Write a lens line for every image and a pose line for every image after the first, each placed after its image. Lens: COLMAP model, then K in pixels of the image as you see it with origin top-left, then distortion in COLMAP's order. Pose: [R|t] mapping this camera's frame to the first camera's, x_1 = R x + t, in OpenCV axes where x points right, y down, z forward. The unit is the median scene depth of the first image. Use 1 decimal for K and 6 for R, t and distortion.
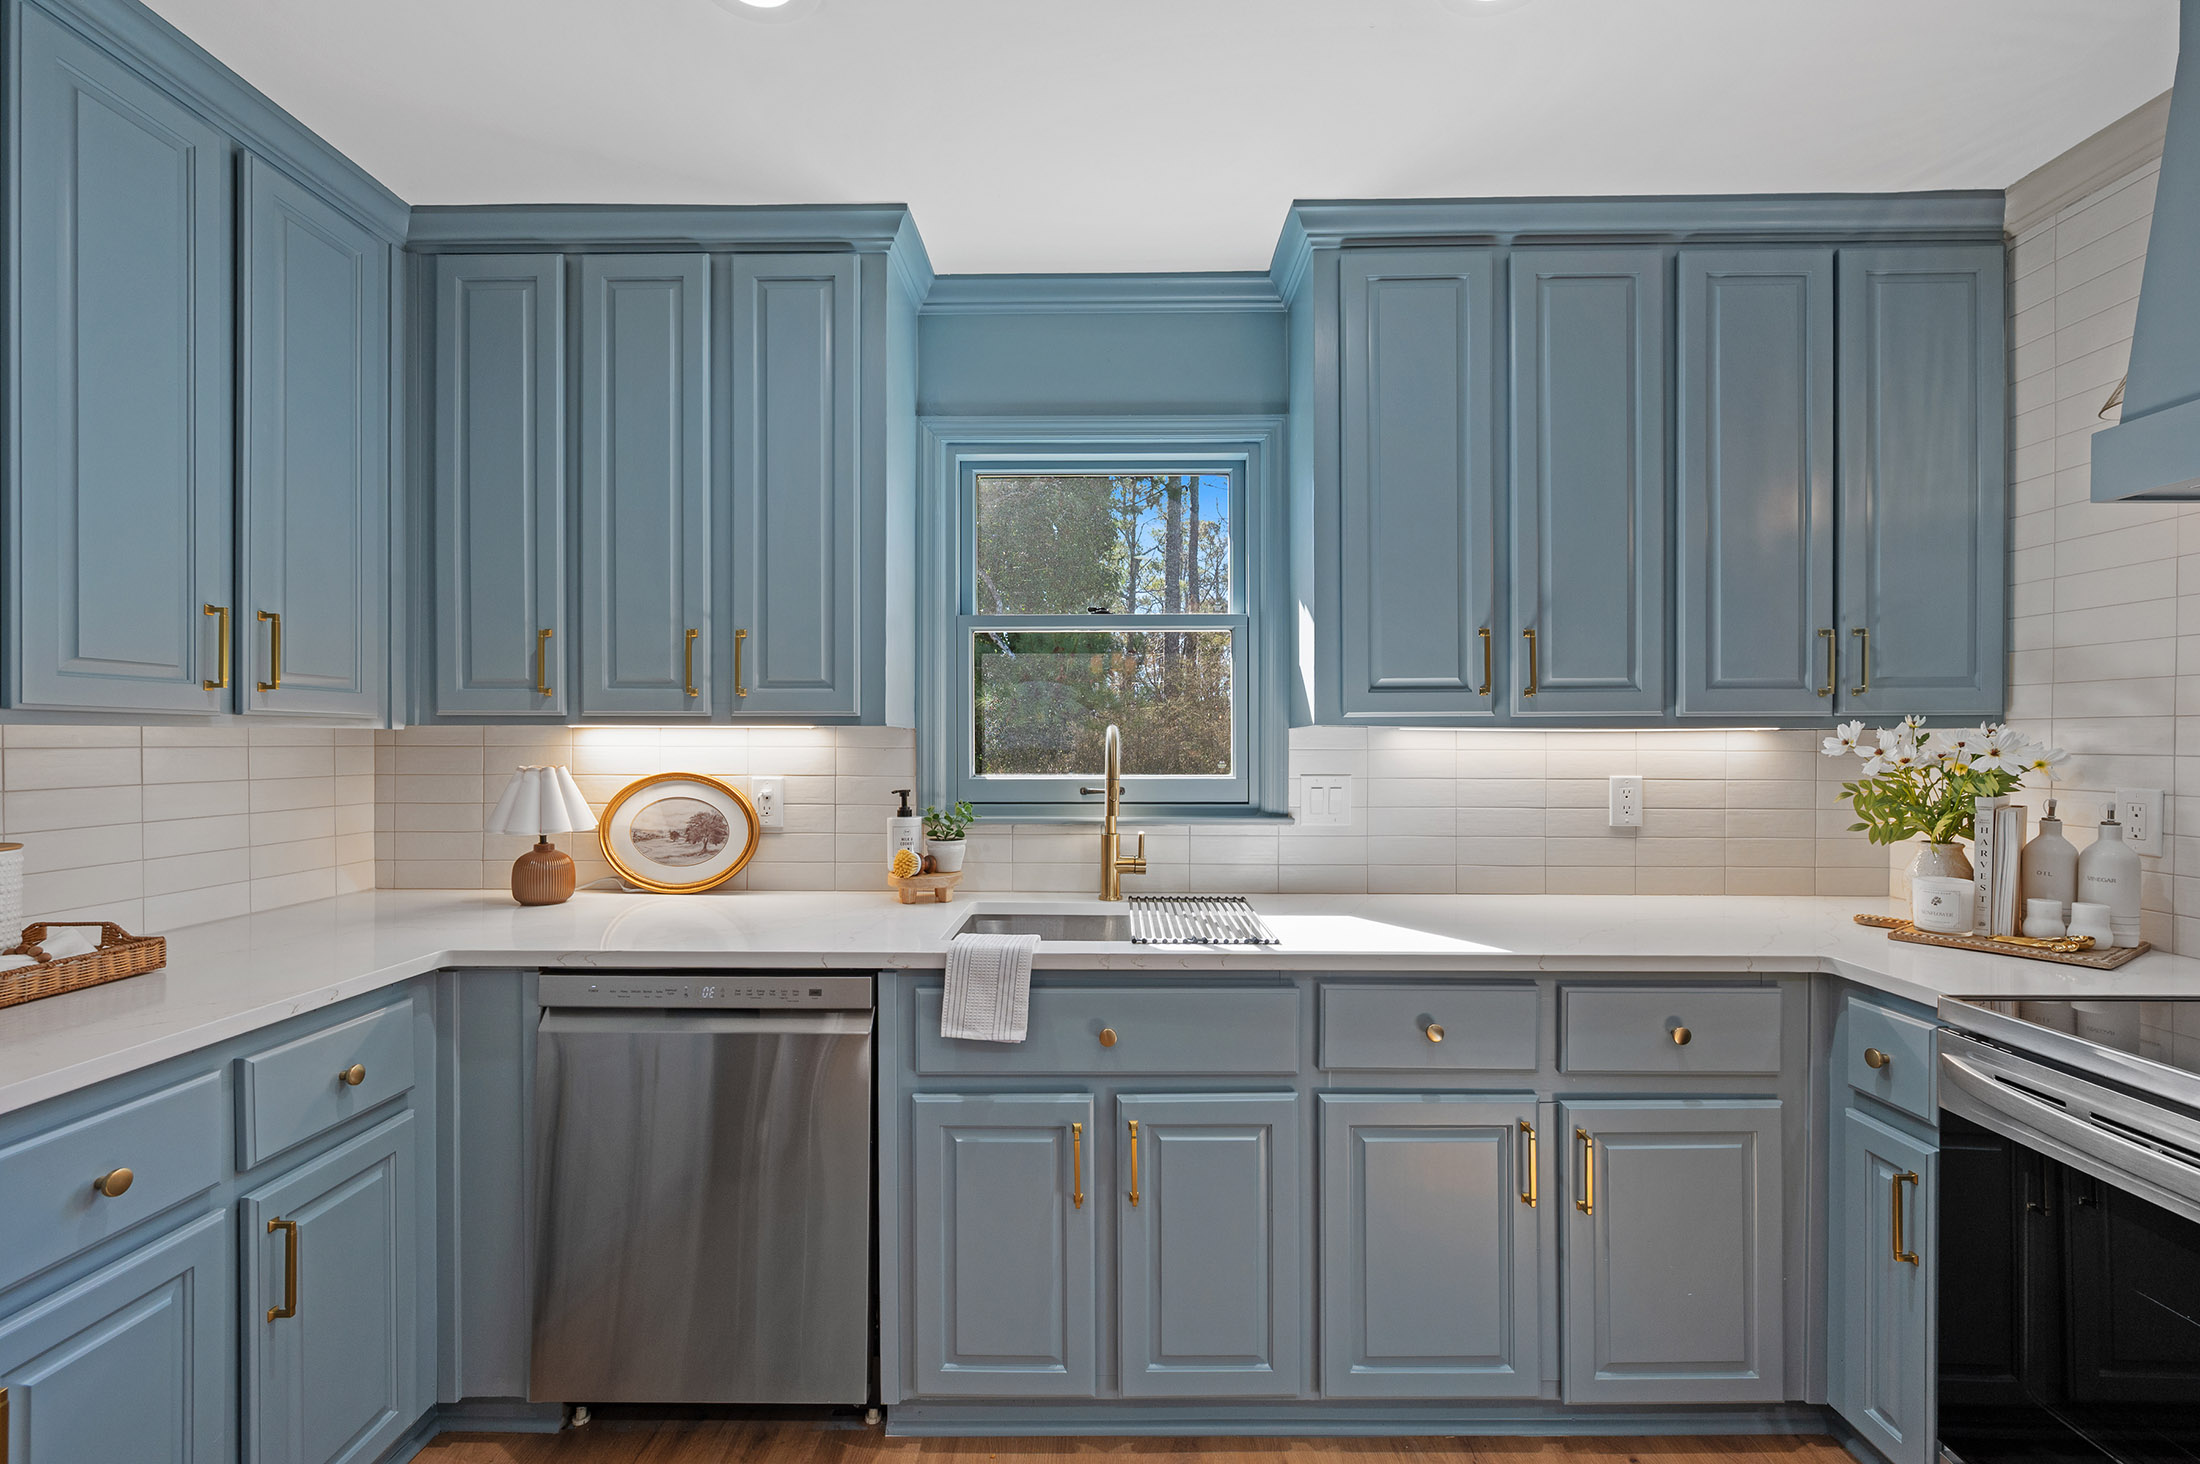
lens RADIAL K [[957.4, 0, 1096.4], [0, 957.4, 745.3], [0, 0, 1]] dist [-0.000453, 0.000859]
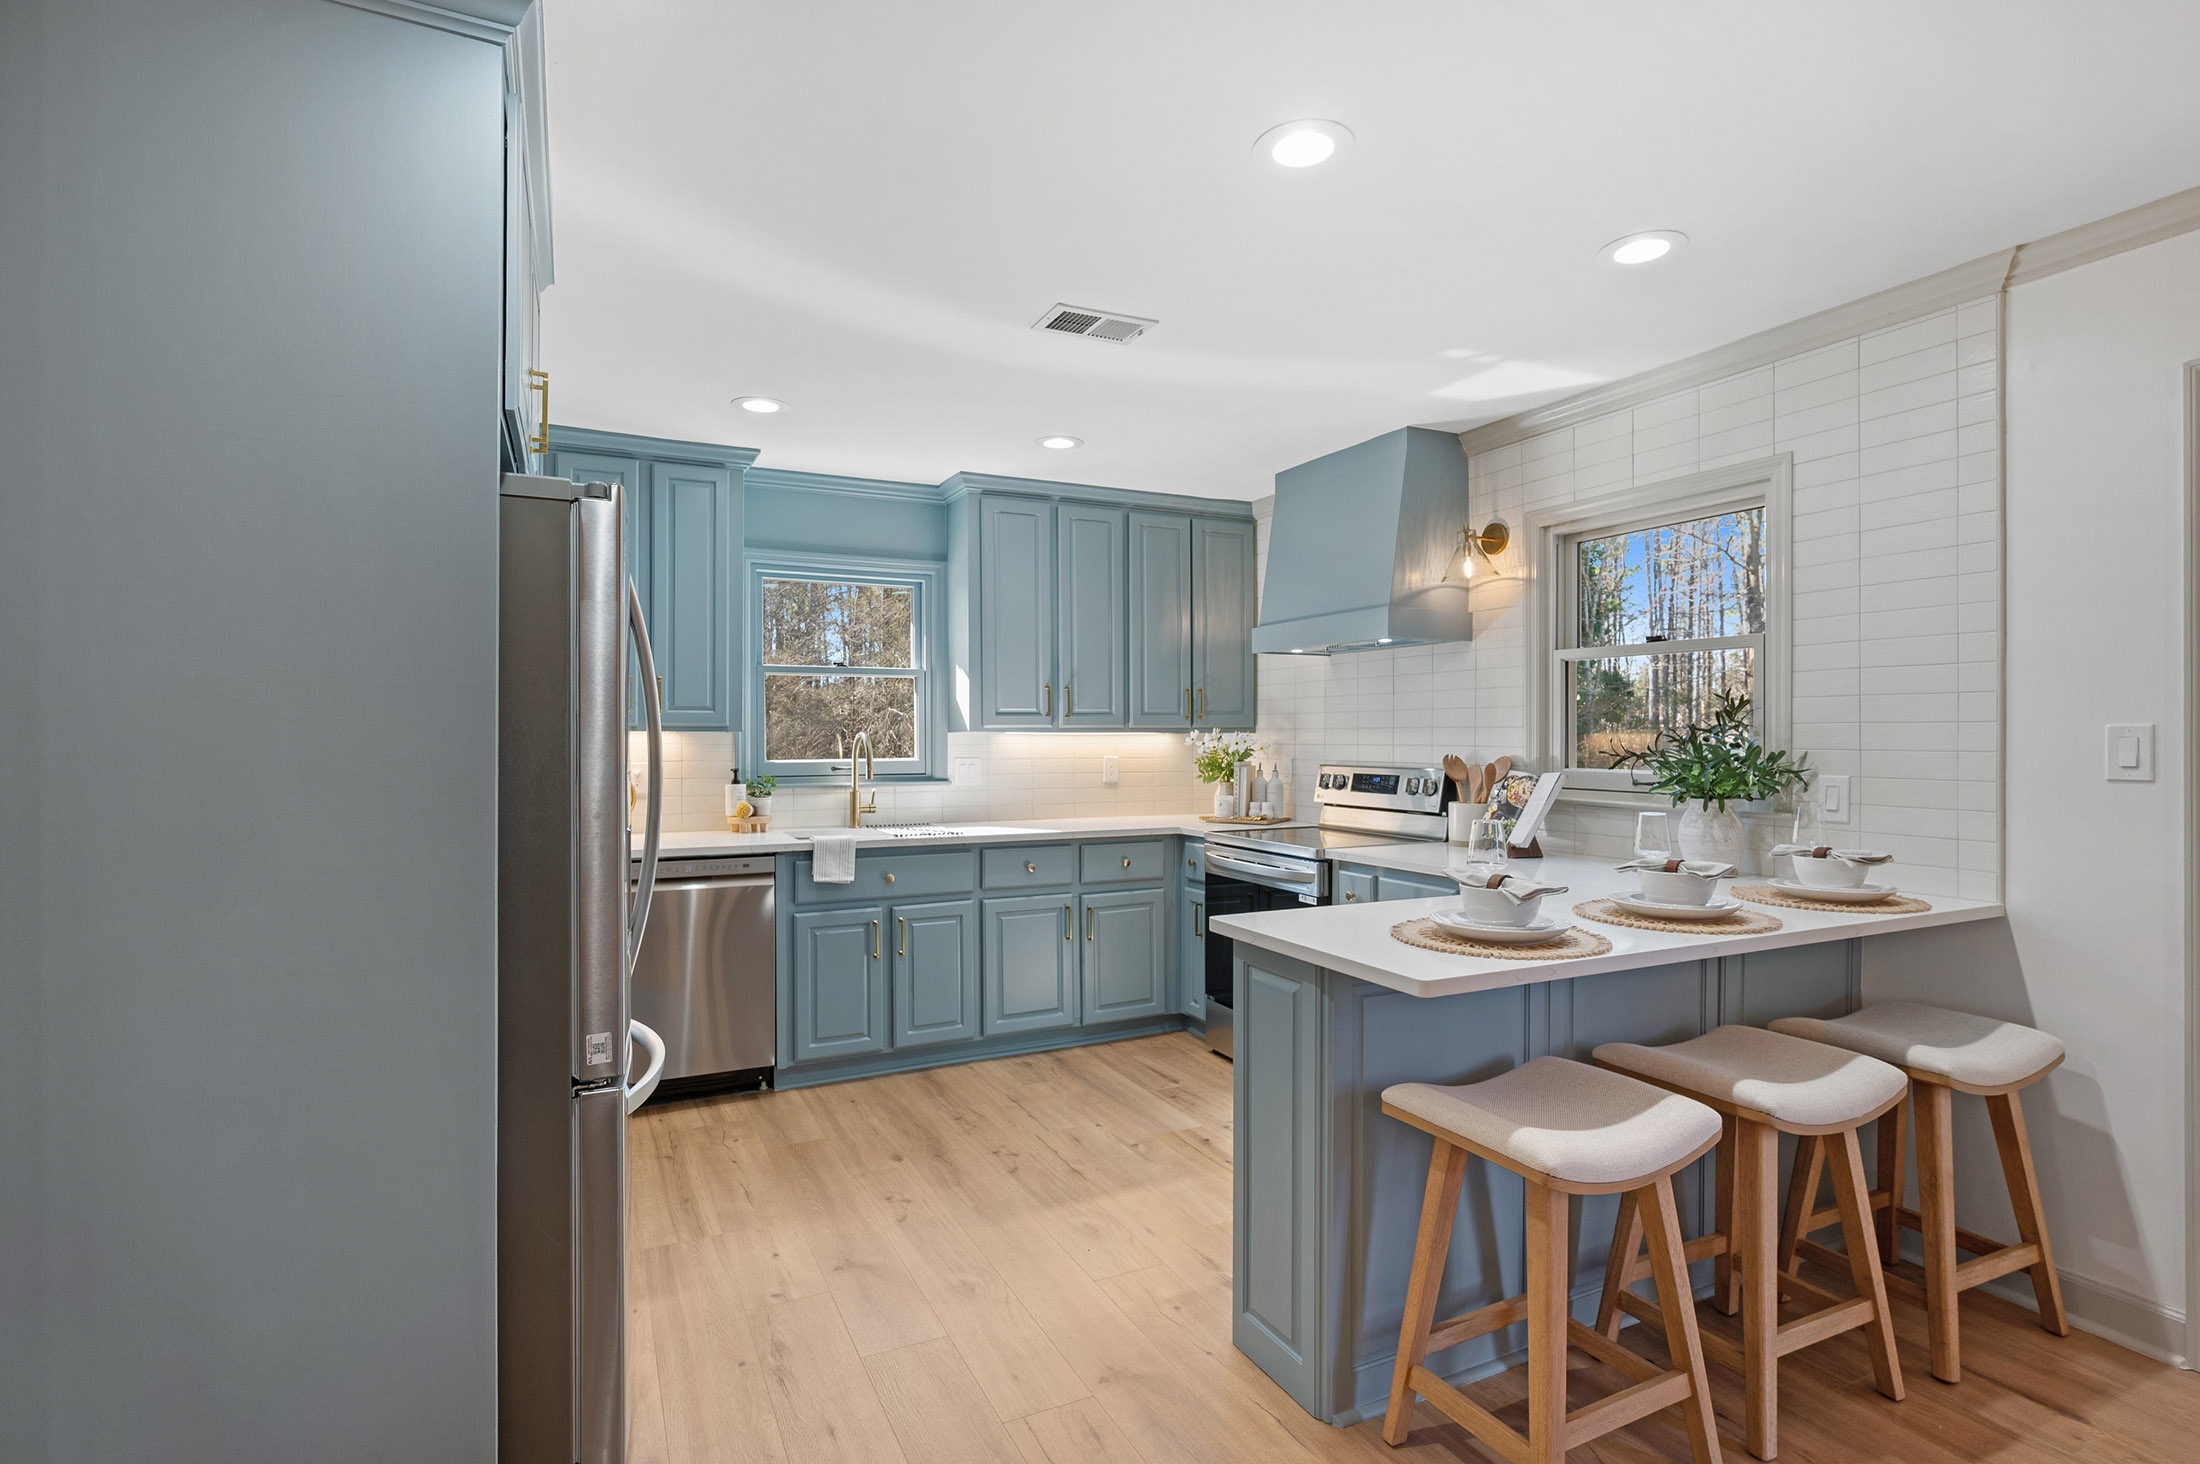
lens RADIAL K [[1087.8, 0, 1100.3], [0, 1087.8, 736.3], [0, 0, 1]] dist [-0.000085, -0.000005]
pose [[0.894112, -0.002109, 0.447838, -0.577400], [0.003839, 0.999988, -0.002955, -0.003455], [-0.447827, 0.004361, 0.894110, -1.219435]]
